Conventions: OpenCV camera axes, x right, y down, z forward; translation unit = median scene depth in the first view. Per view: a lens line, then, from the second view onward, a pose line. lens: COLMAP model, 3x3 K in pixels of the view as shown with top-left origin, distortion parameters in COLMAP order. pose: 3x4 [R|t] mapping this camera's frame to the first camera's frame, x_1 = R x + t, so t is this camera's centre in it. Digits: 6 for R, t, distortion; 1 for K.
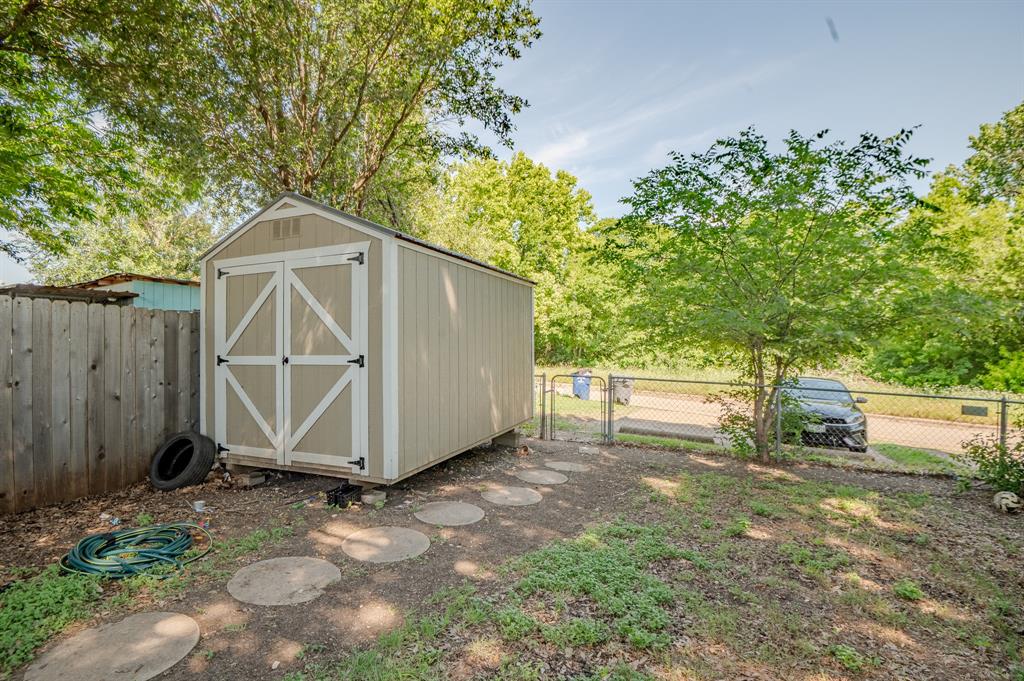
lens RADIAL K [[468.0, 0, 512.7], [0, 468.0, 332.4], [0, 0, 1]] dist [-0.013631, -0.020762]
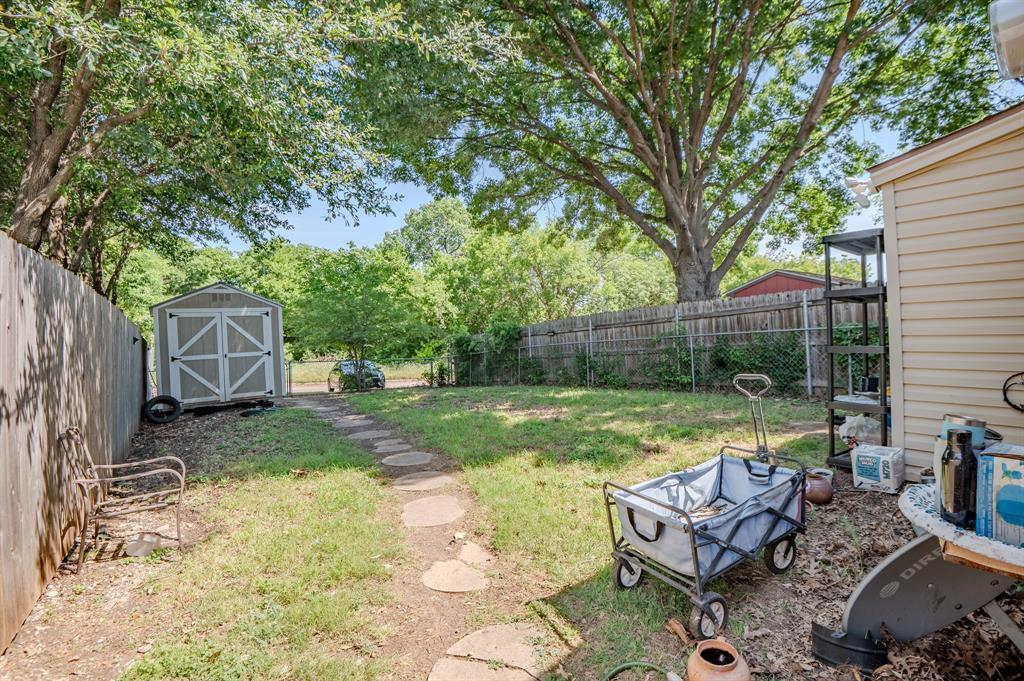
lens RADIAL K [[468.0, 0, 512.7], [0, 468.0, 332.4], [0, 0, 1]] dist [-0.013631, -0.020762]
pose [[0.501416, -0.014658, 0.865082, -1.735255], [0.018959, 0.999803, 0.005952, -0.041645], [-0.864998, 0.013417, 0.501595, -1.361901]]
